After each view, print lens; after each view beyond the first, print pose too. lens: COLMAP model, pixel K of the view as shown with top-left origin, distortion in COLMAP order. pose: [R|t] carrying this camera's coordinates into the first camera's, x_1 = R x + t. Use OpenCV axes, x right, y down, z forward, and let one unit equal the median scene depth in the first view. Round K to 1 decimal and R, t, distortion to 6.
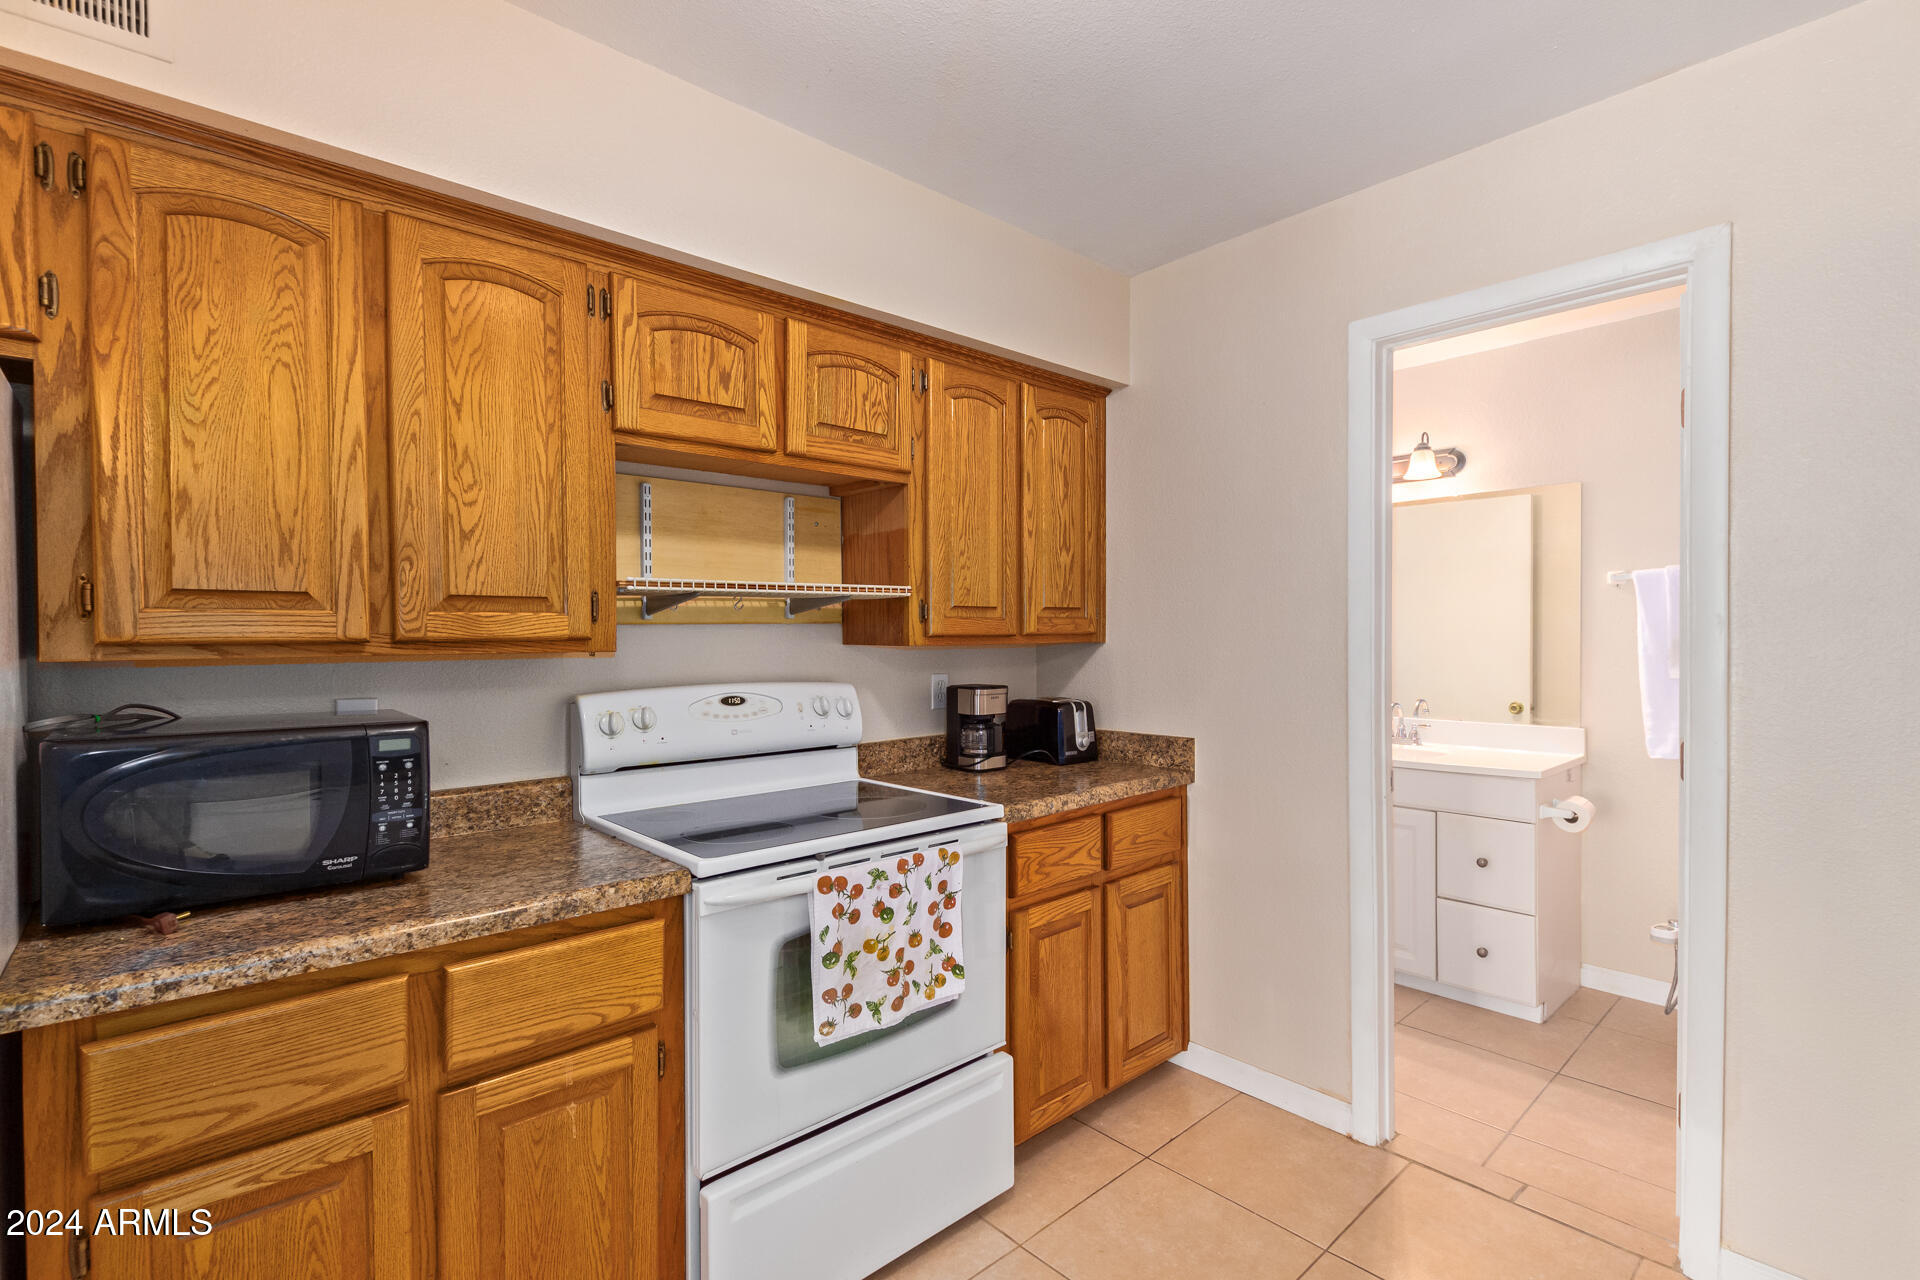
lens RADIAL K [[873.2, 0, 962.4], [0, 873.2, 644.4], [0, 0, 1]] dist [0.001793, -0.000133]
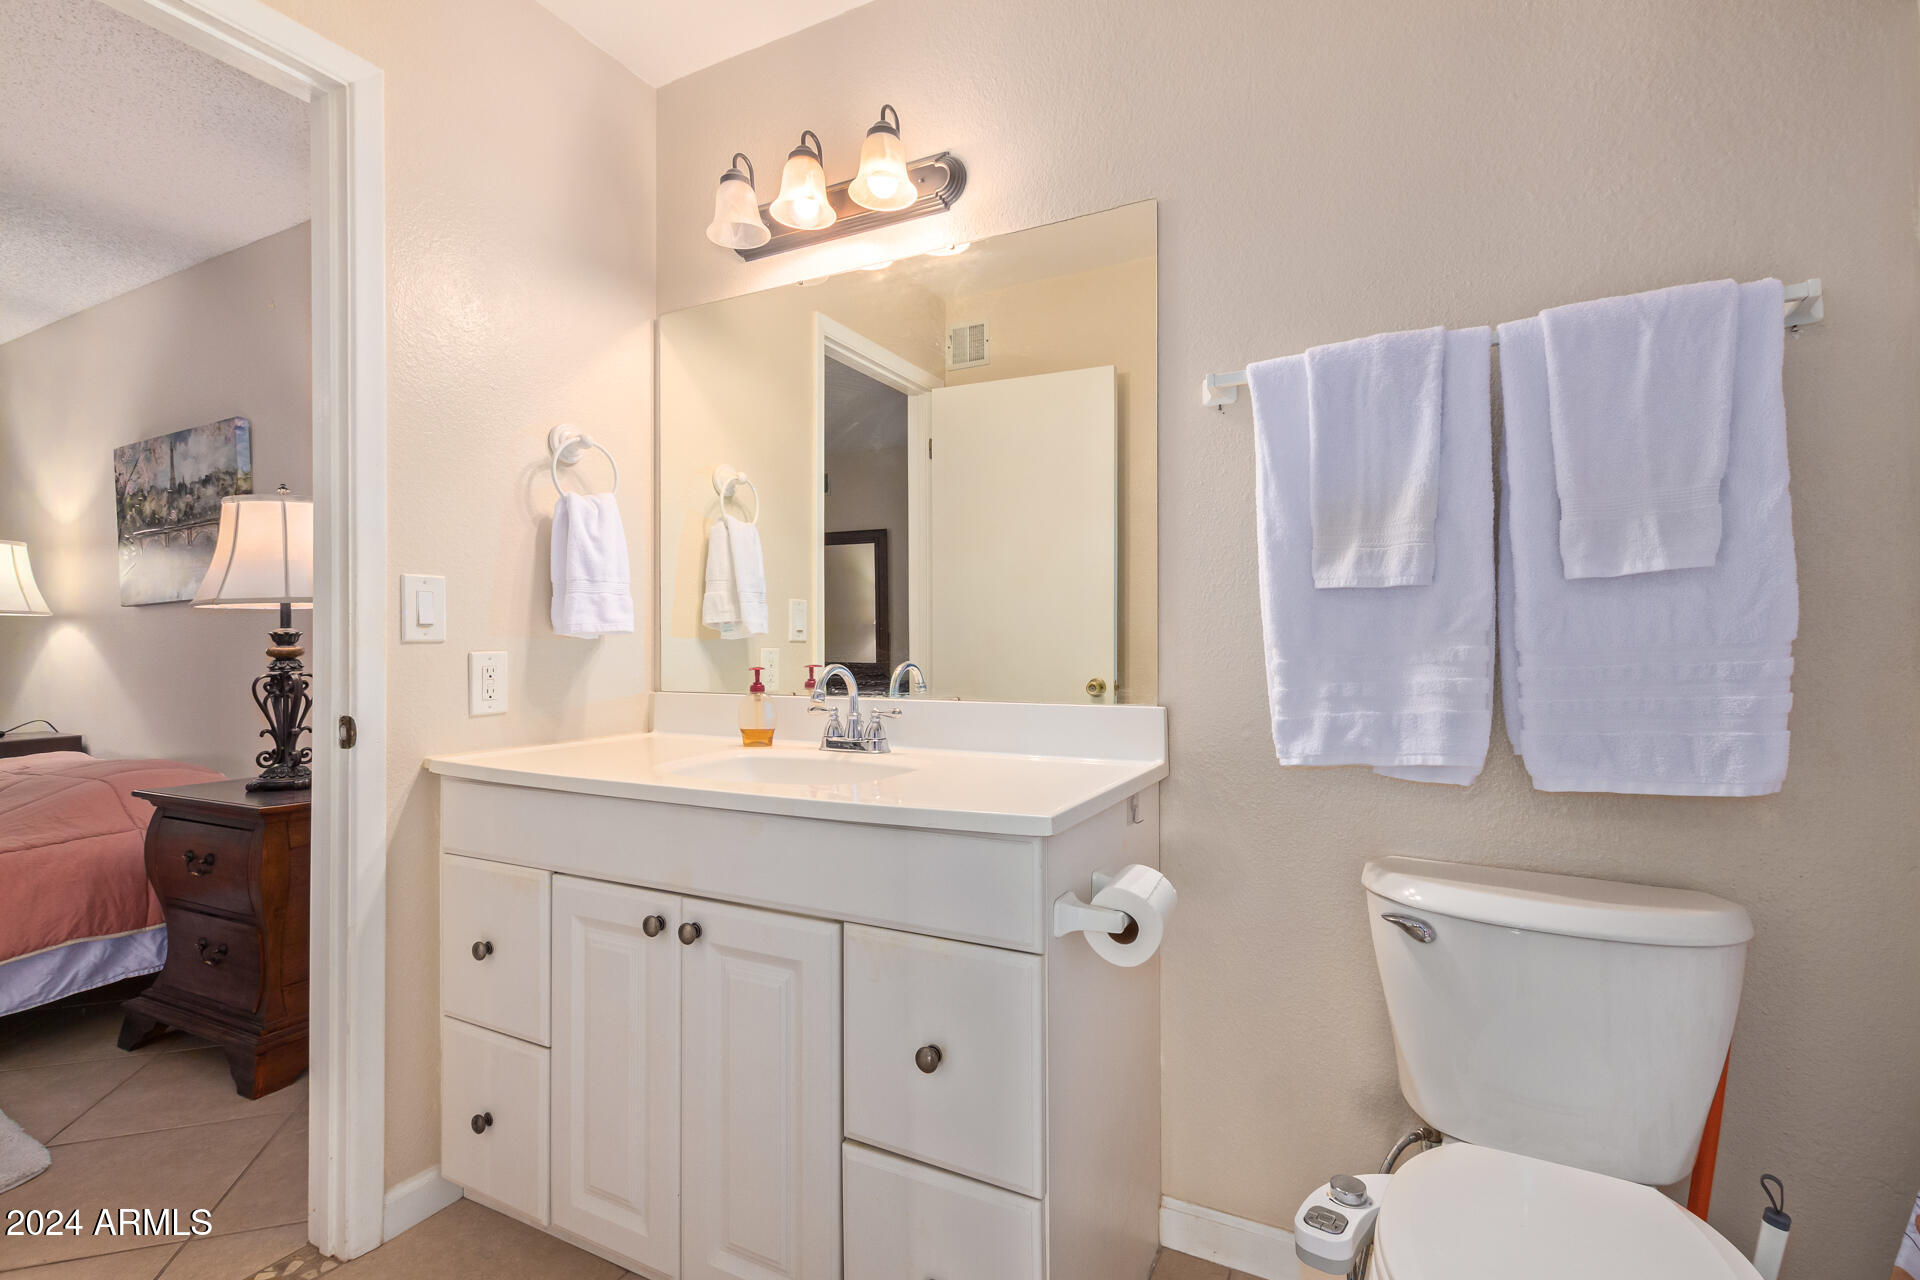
lens RADIAL K [[850.6, 0, 960.0], [0, 850.6, 640.0], [0, 0, 1]] dist [0.001172, 0.000046]
pose [[0.940103, 0.004373, 0.340862, 0.531419], [0.000563, 0.999896, -0.014379, 0.078771], [-0.340890, 0.013709, 0.940003, 0.711174]]
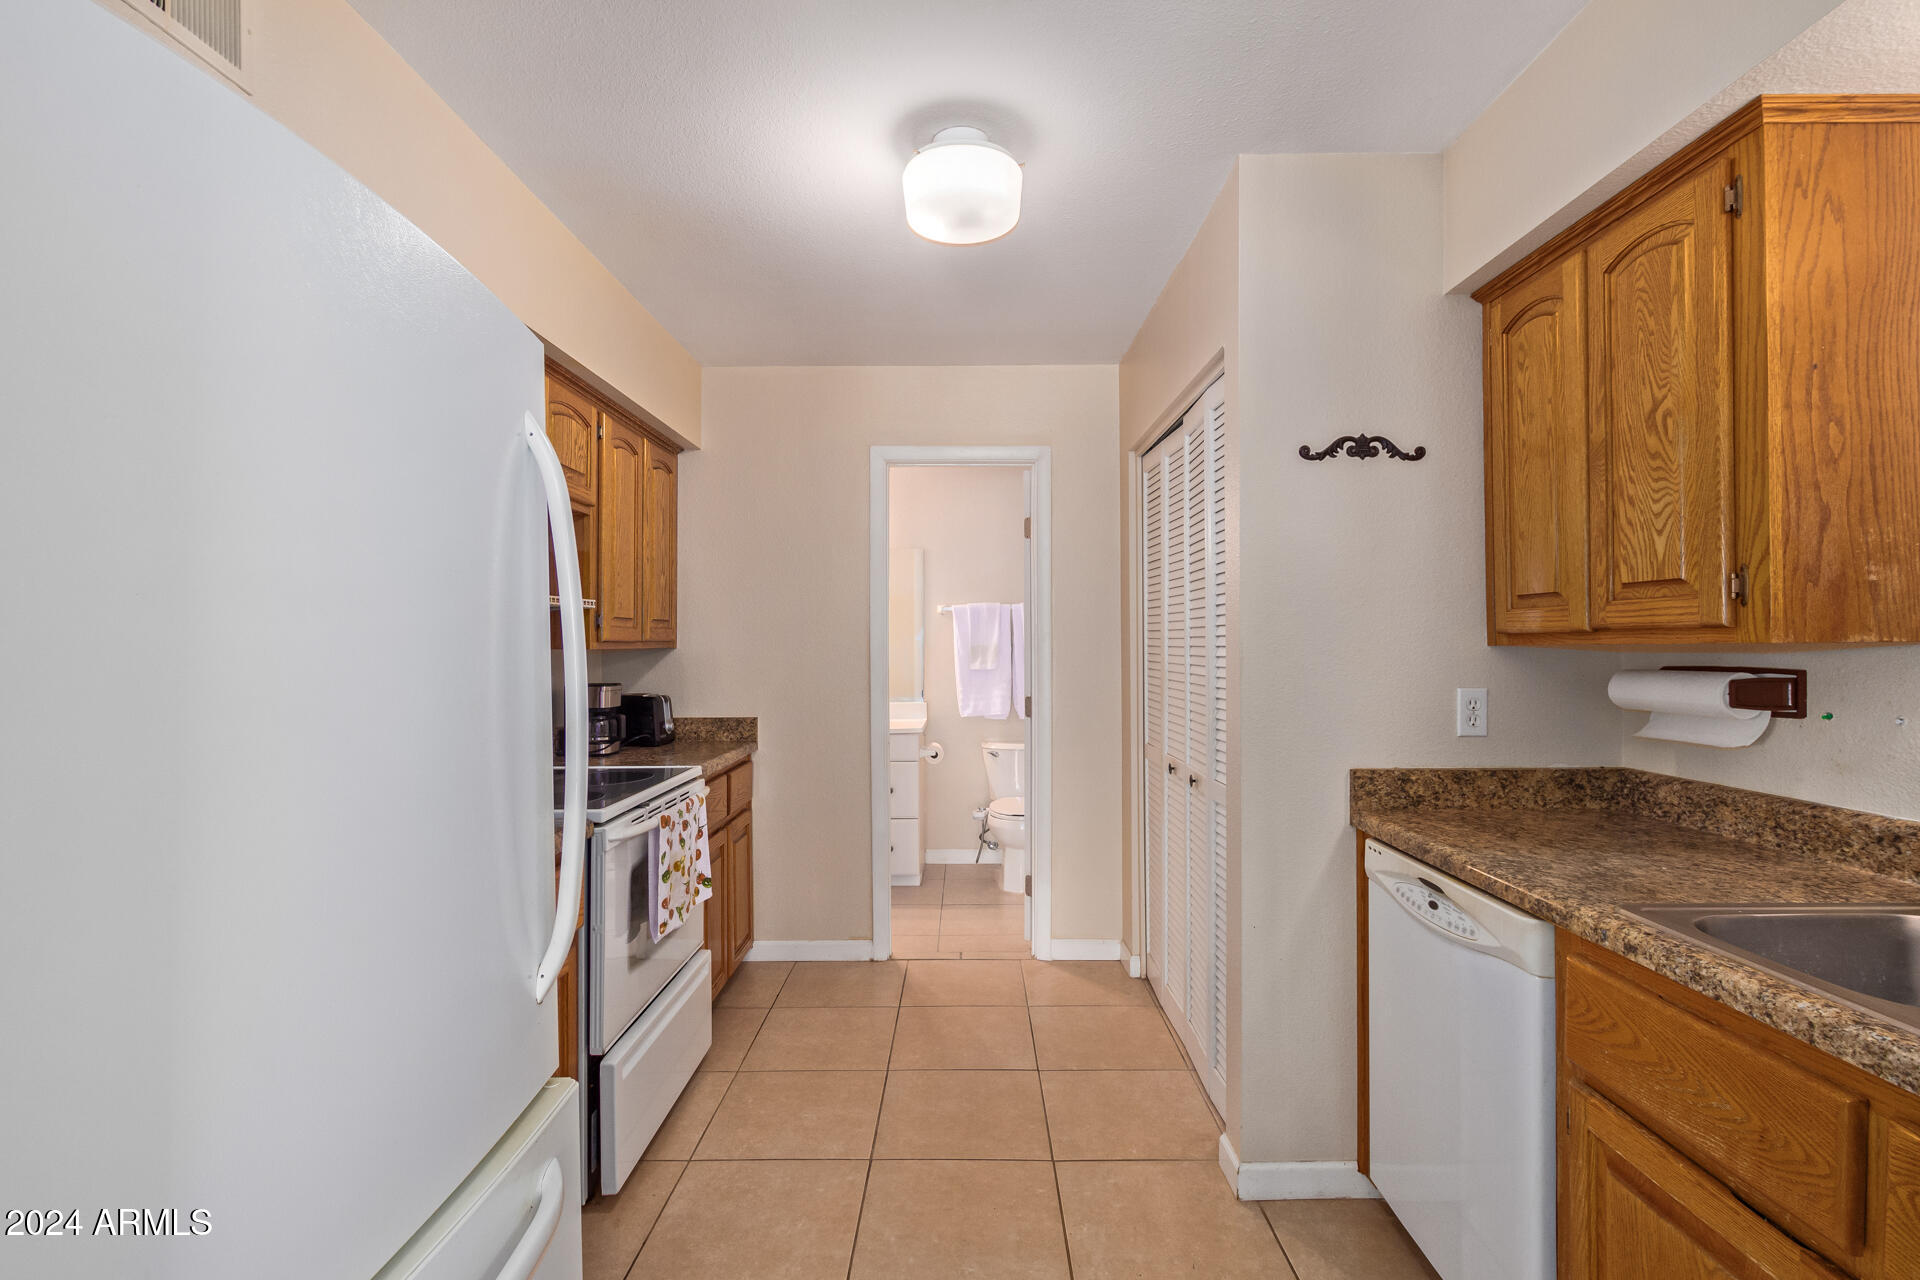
lens RADIAL K [[868.7, 0, 962.8], [0, 868.7, 646.8], [0, 0, 1]] dist [0.002437, -0.003652]
pose [[0.679391, 0.001713, 0.733774, -0.493807], [0.006693, 0.999941, -0.008531, 0.009843], [-0.733746, 0.010707, 0.679340, -0.158564]]
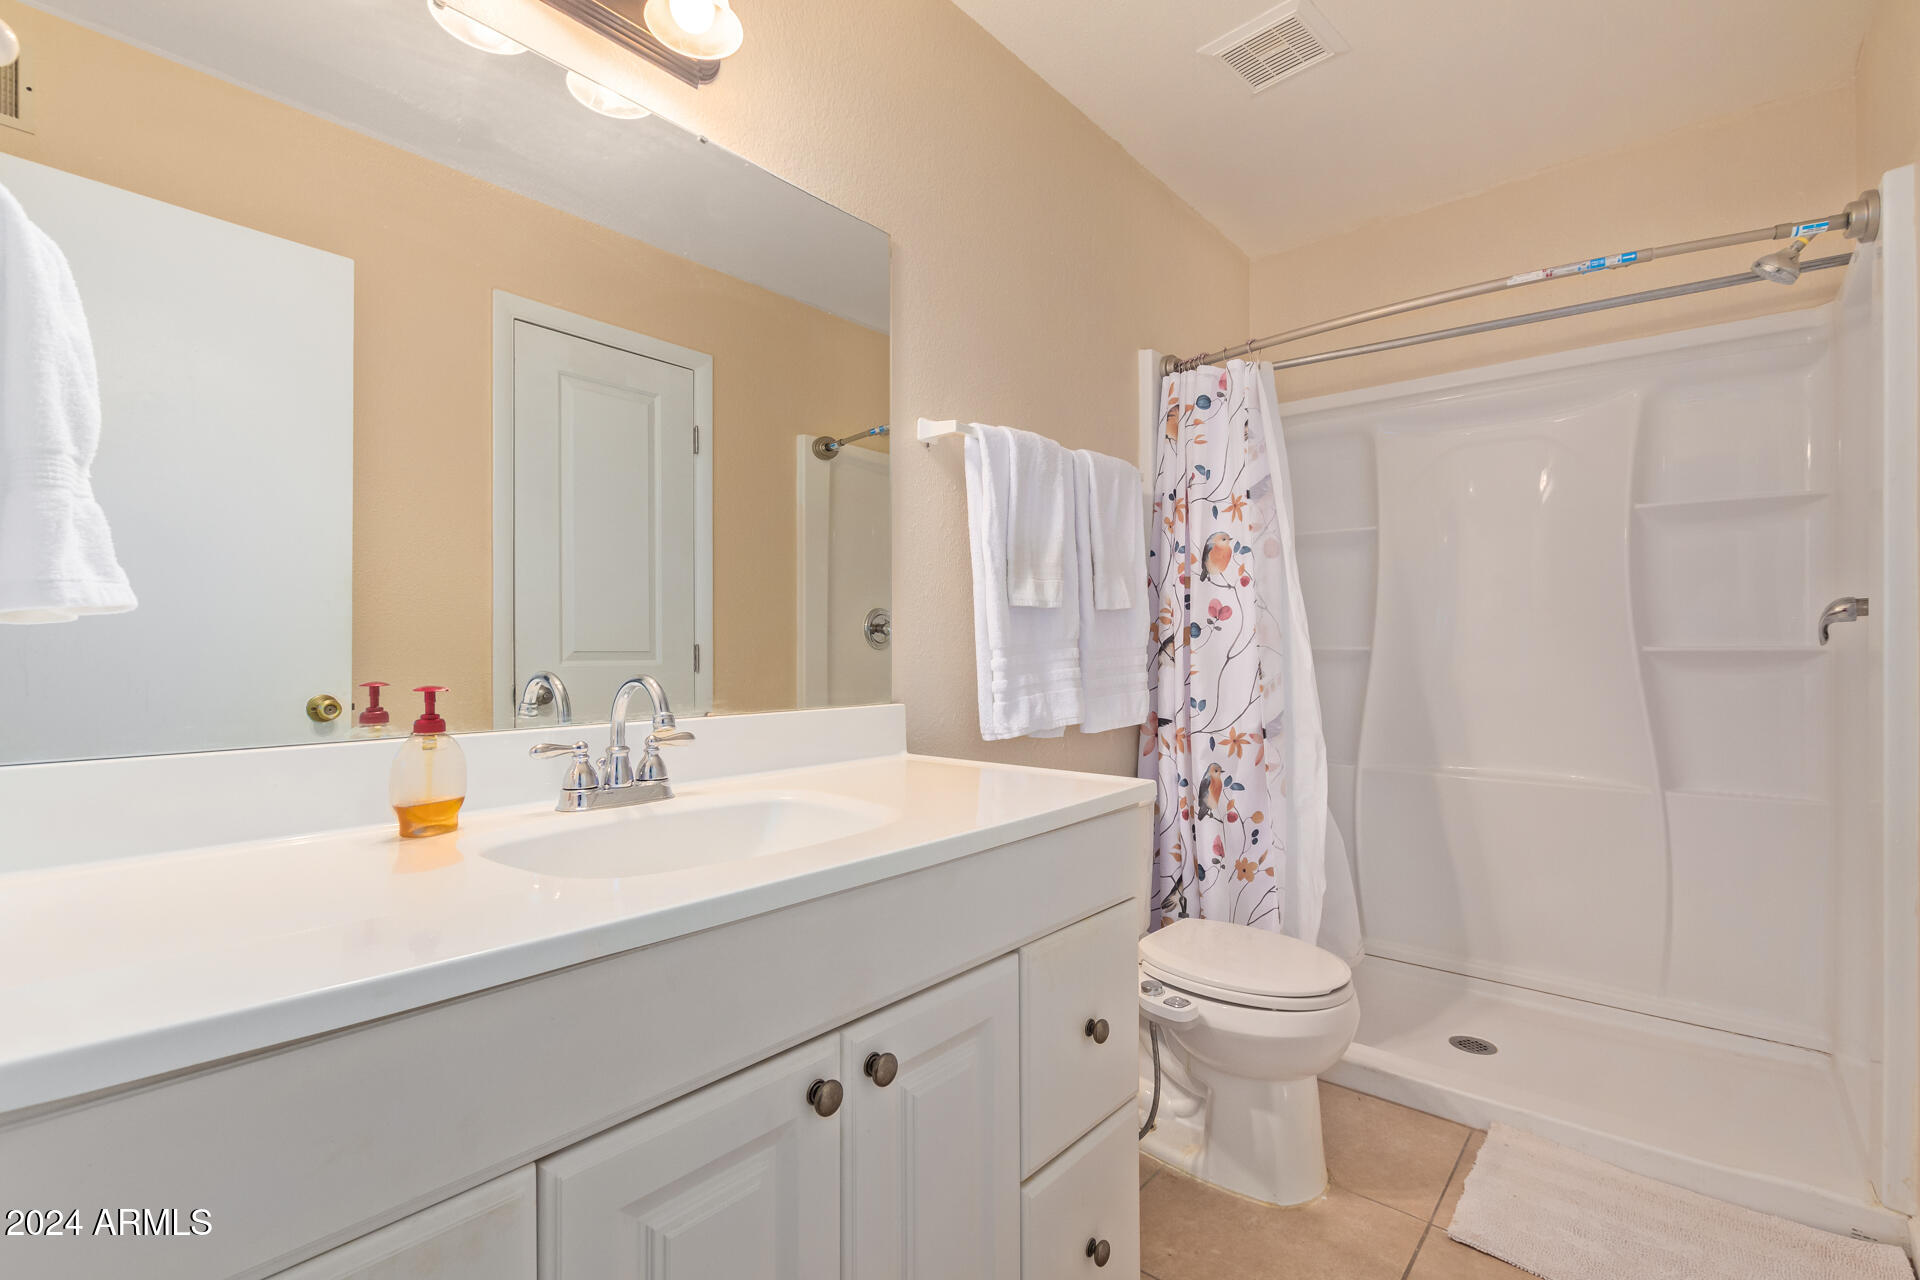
lens RADIAL K [[868.7, 0, 962.8], [0, 868.7, 646.8], [0, 0, 1]] dist [0.002437, -0.003652]
pose [[-0.111088, 0.008825, 0.993771, 0.219262], [0.010188, 0.999918, -0.007741, 0.079097], [-0.993758, 0.009265, -0.111169, 1.219230]]
